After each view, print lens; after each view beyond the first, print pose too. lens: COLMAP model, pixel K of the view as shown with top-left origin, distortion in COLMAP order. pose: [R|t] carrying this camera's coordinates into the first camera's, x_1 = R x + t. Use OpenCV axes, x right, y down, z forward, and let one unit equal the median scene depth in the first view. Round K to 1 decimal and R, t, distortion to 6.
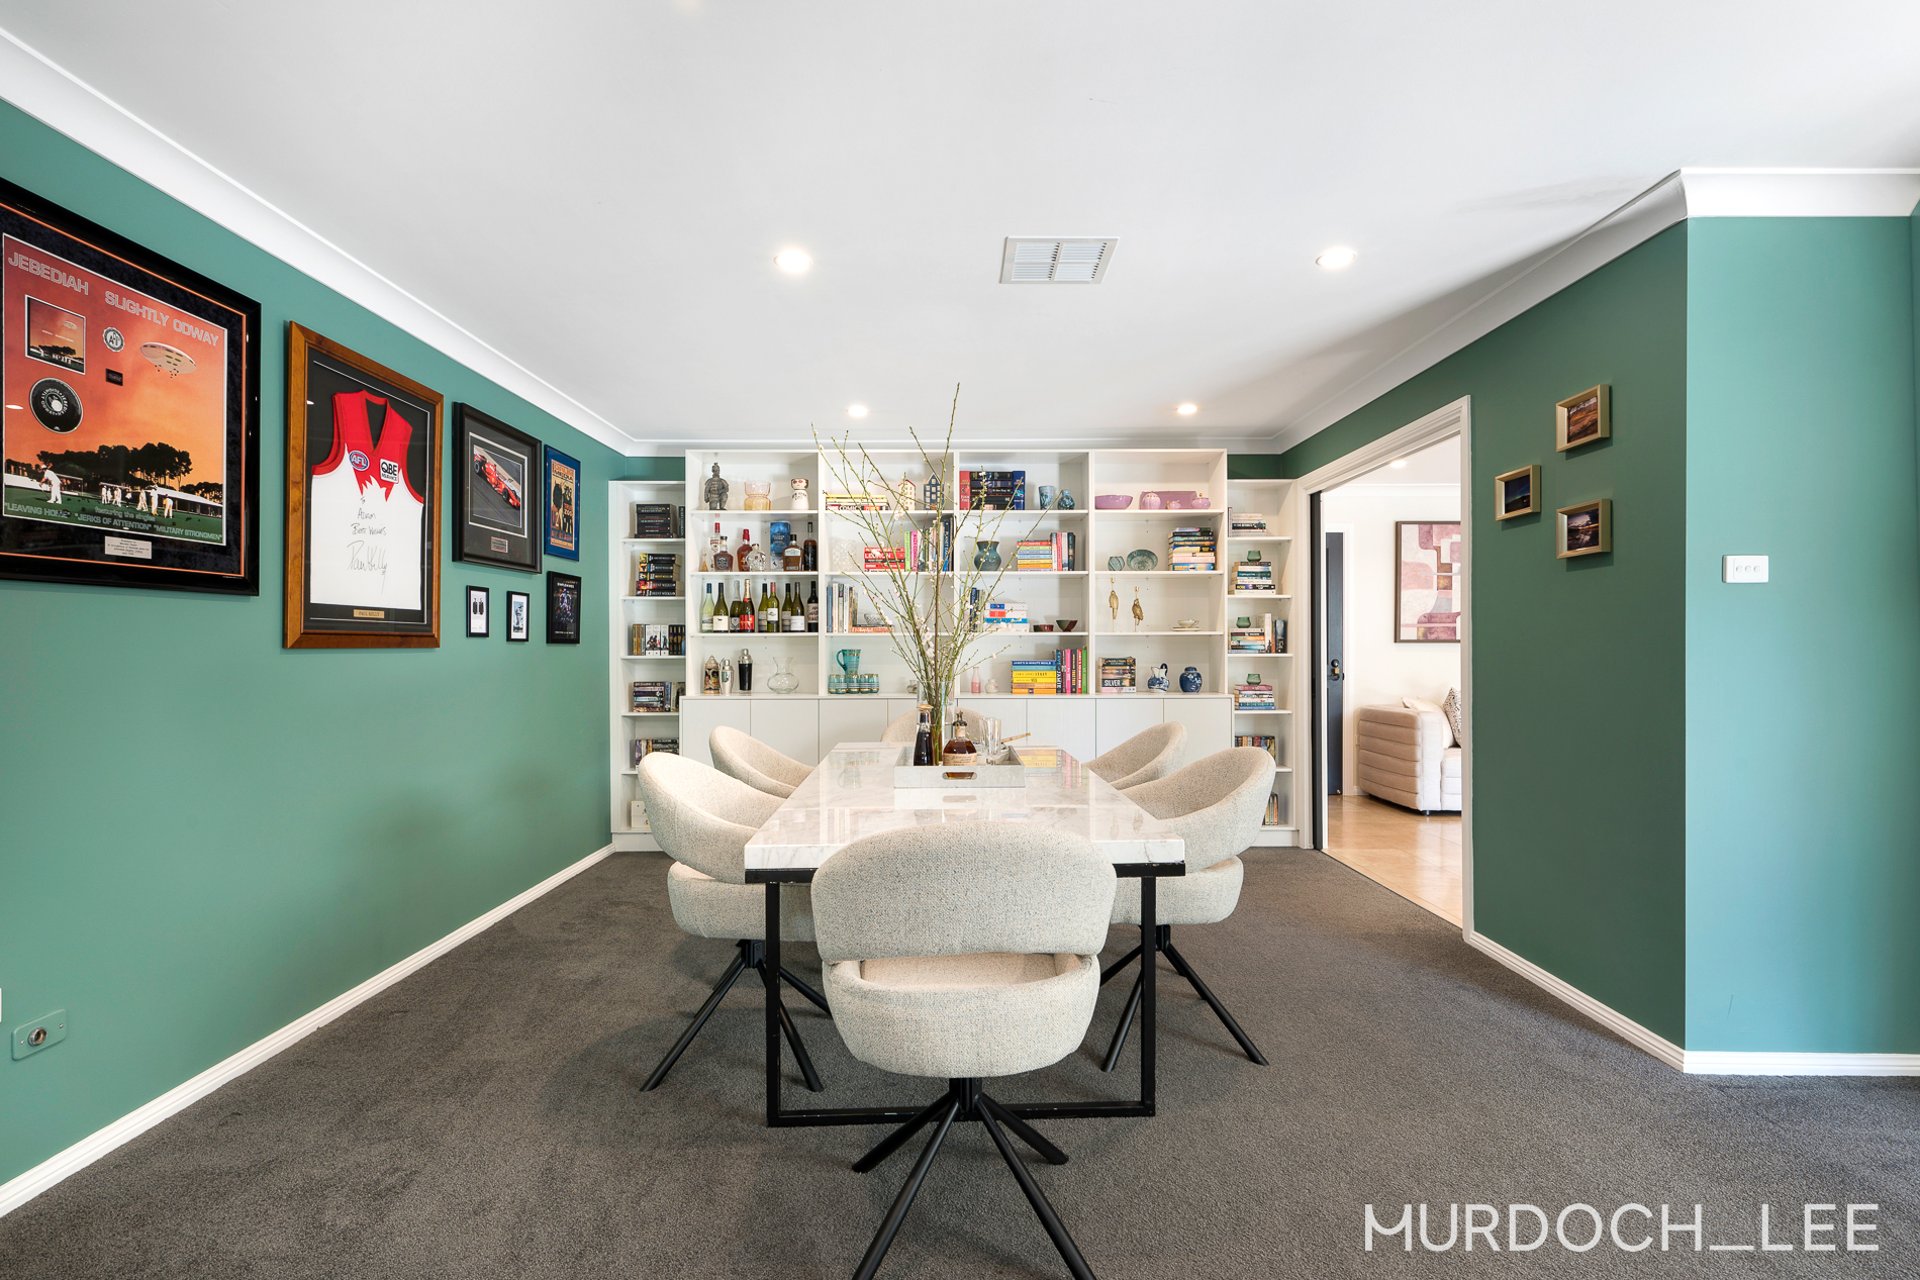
lens RADIAL K [[929.8, 0, 961.6], [0, 929.8, 640.4], [0, 0, 1]] dist [-0.001404, -0.000094]
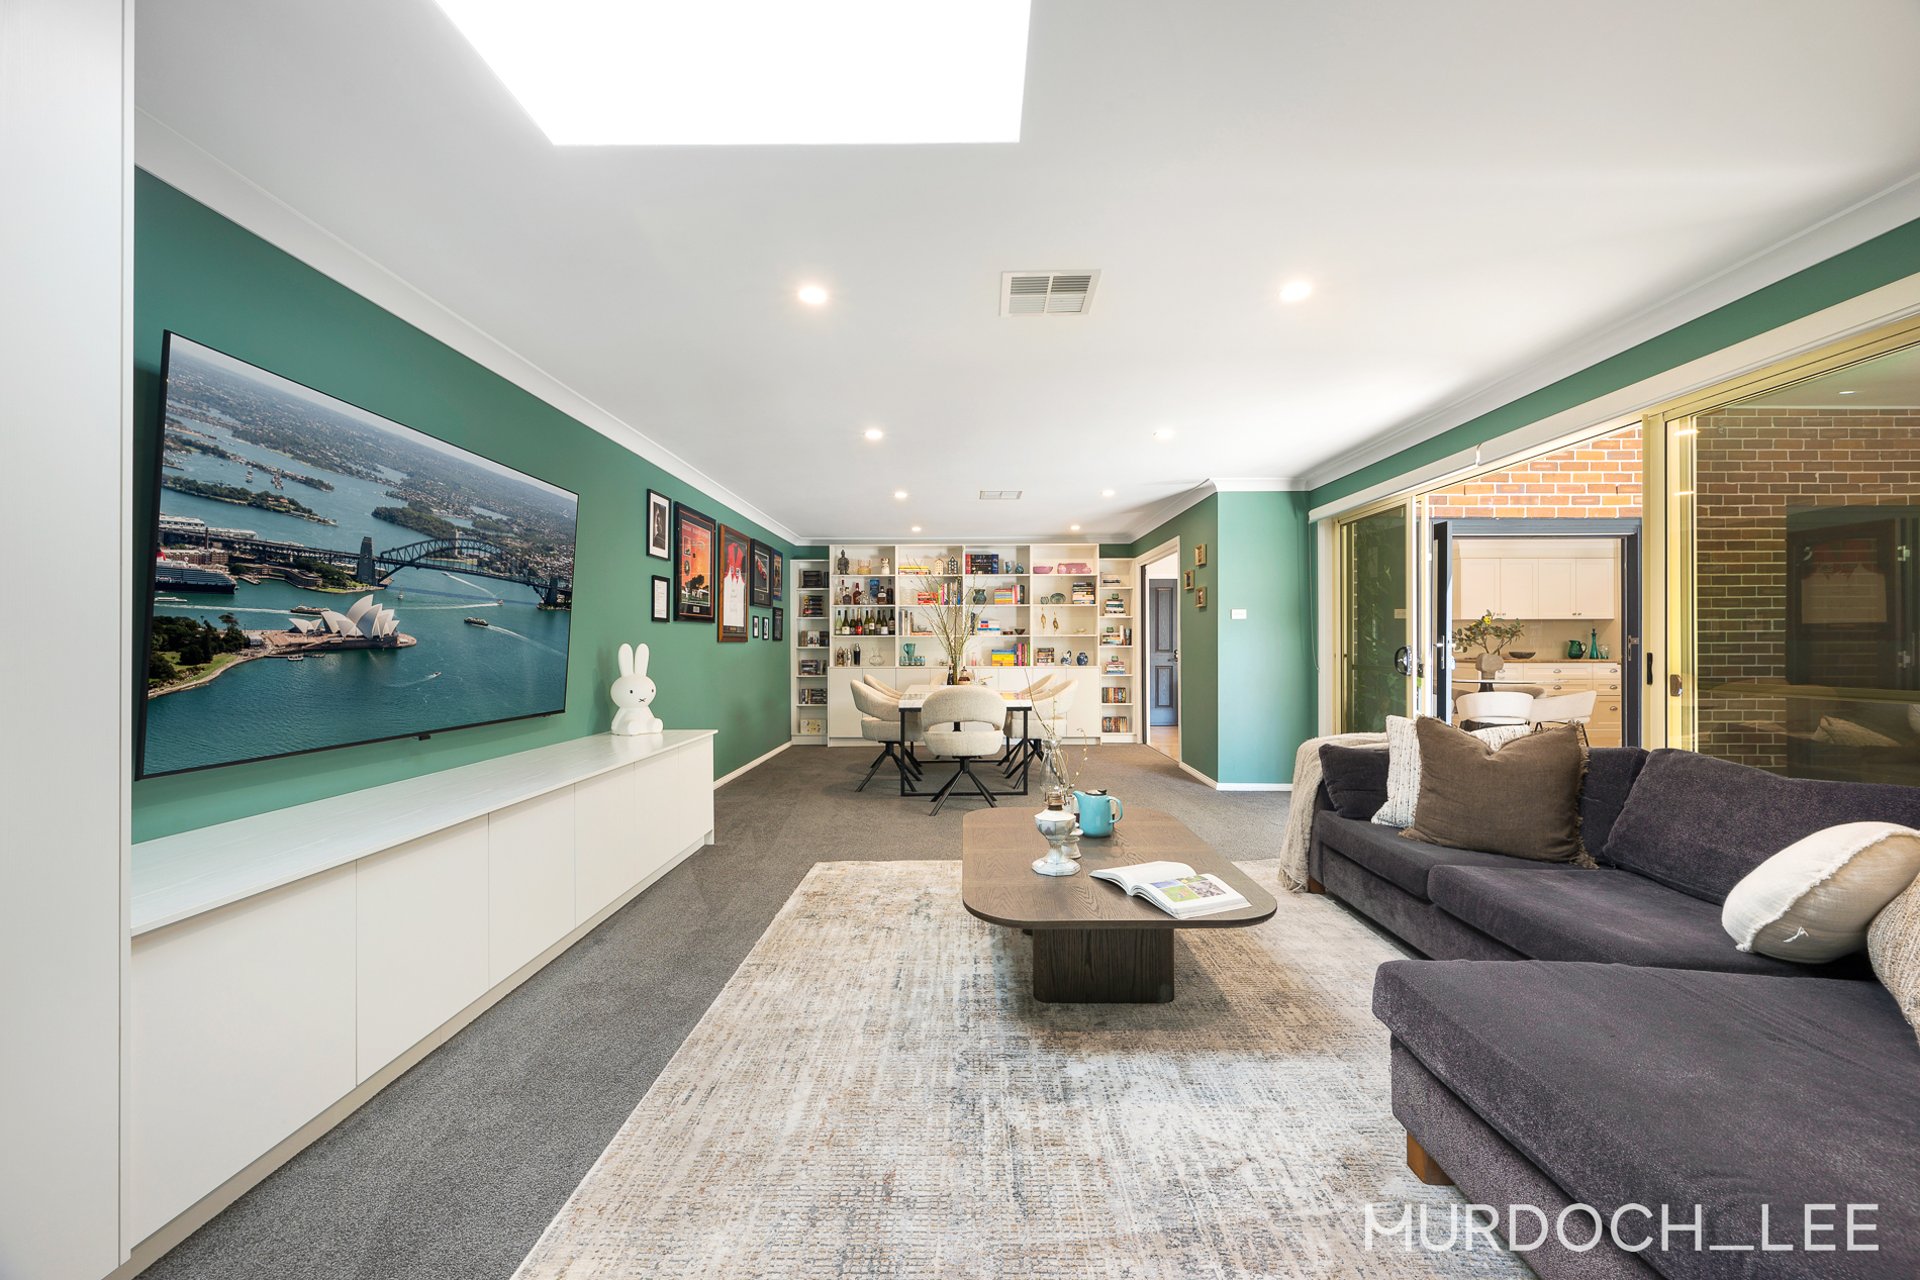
lens RADIAL K [[753.7, 0, 961.3], [0, 753.7, 640.5], [0, 0, 1]] dist [0.001197, 0.000301]
pose [[0.999910, -0.000169, -0.013396, 0.010170], [0.000196, 0.999998, 0.002047, -0.000326], [0.013396, -0.002049, 0.999908, -0.619692]]
